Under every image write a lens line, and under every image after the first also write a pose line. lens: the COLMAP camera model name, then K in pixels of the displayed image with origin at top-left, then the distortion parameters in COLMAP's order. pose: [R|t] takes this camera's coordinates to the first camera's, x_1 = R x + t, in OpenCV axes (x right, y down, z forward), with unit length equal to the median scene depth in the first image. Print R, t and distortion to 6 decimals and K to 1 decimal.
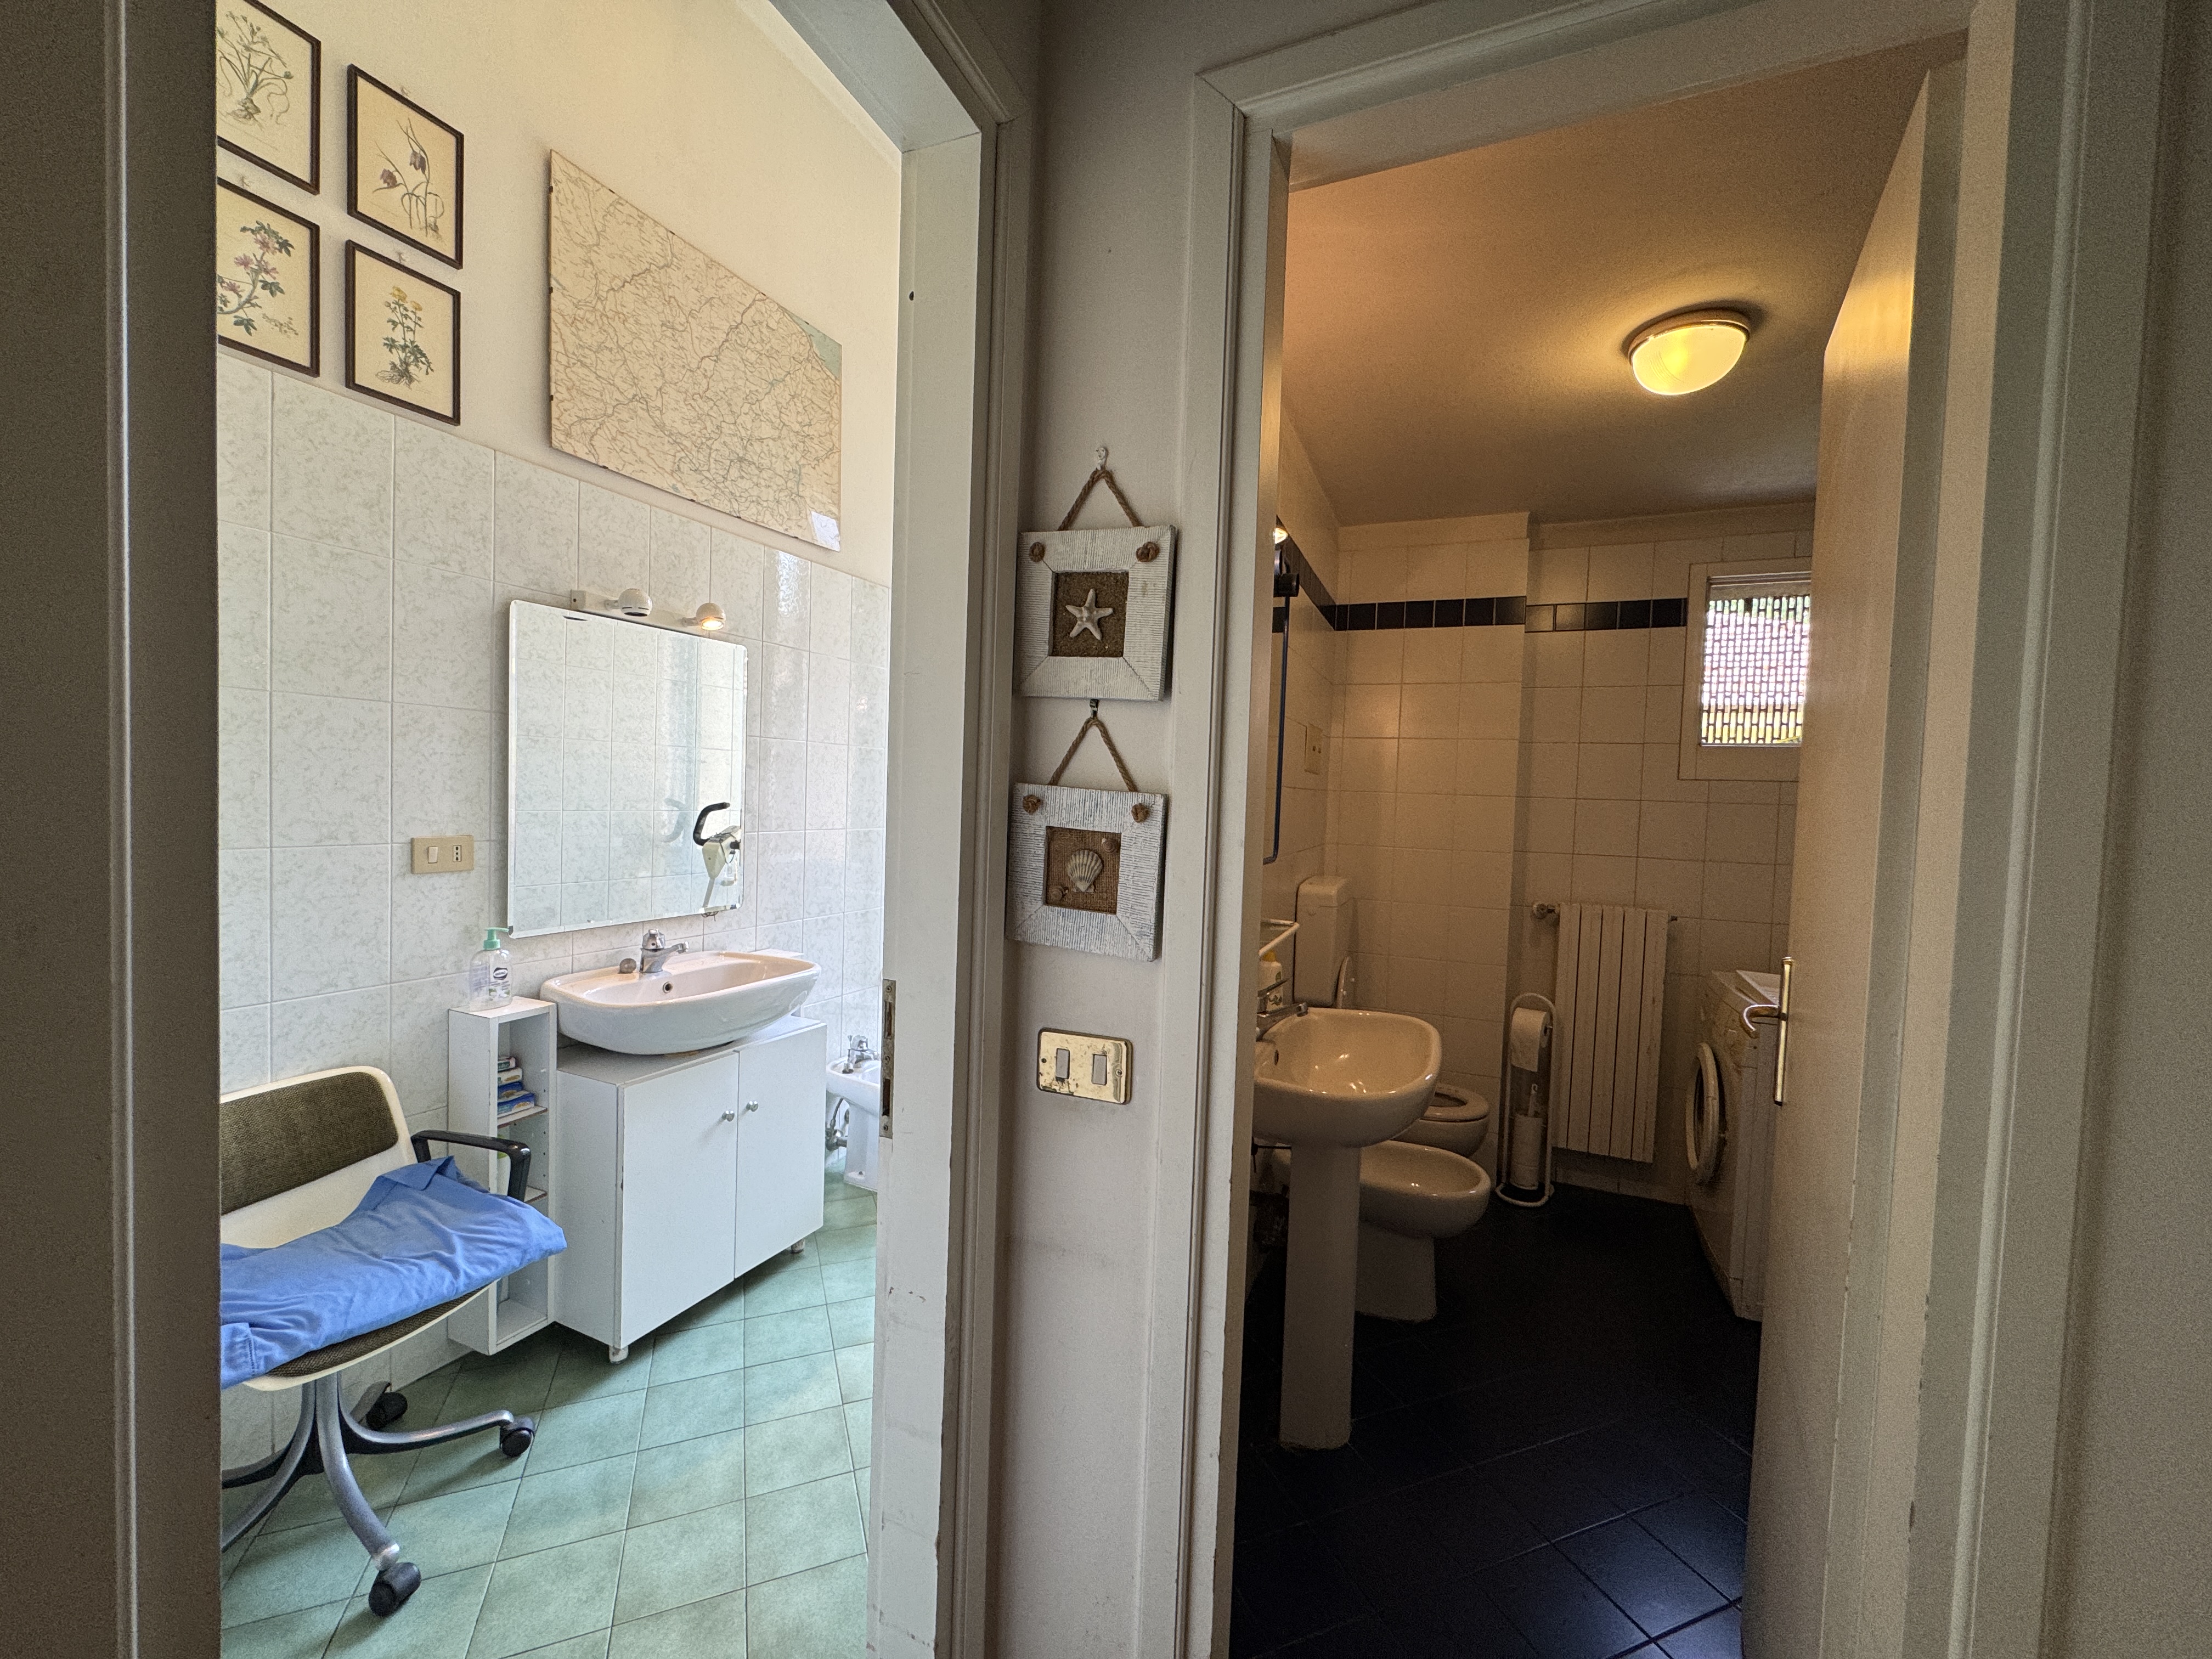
lens RADIAL K [[884.0, 0, 1105.5], [0, 884.0, 825.9], [0, 0, 1]] dist [-0.003681, 0.000181]
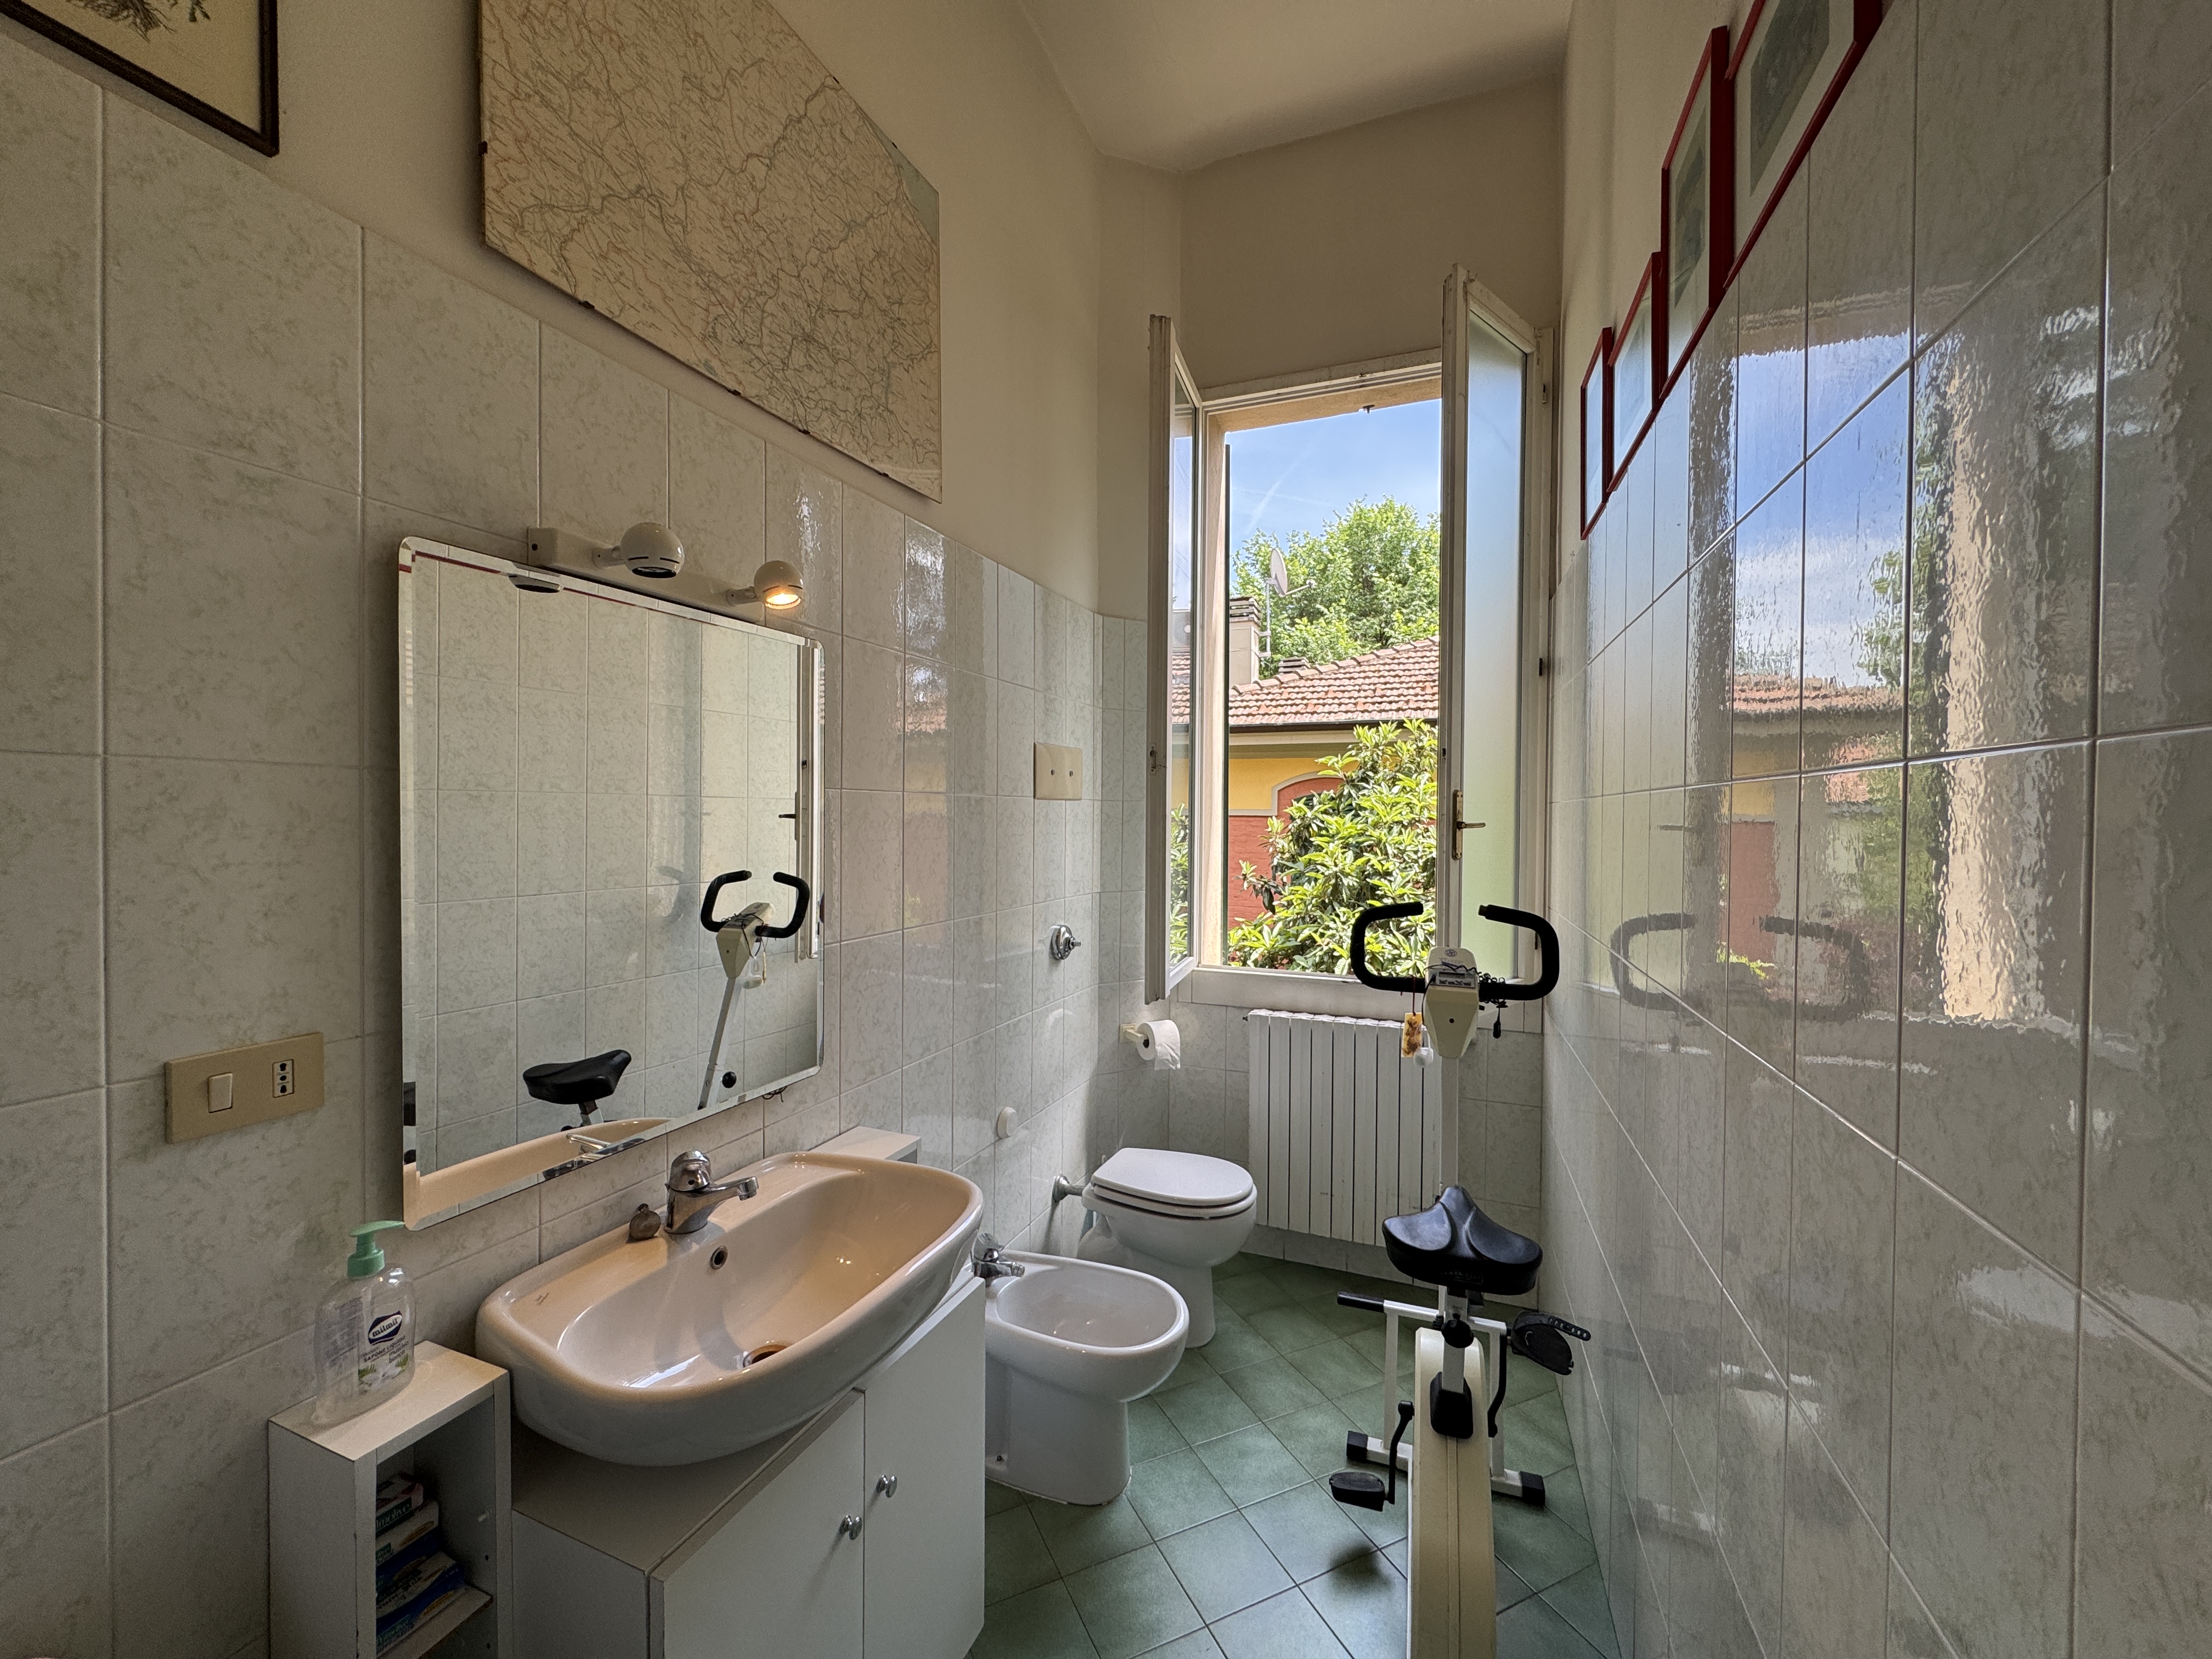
lens RADIAL K [[884.0, 0, 1107.5], [0, 884.0, 823.4], [0, 0, 1]] dist [-0.003681, 0.000181]
pose [[0.998818, -0.029351, 0.038740, -0.337808], [0.030329, 0.999230, -0.024904, -0.081302], [-0.037979, 0.026050, 0.998939, 0.551222]]
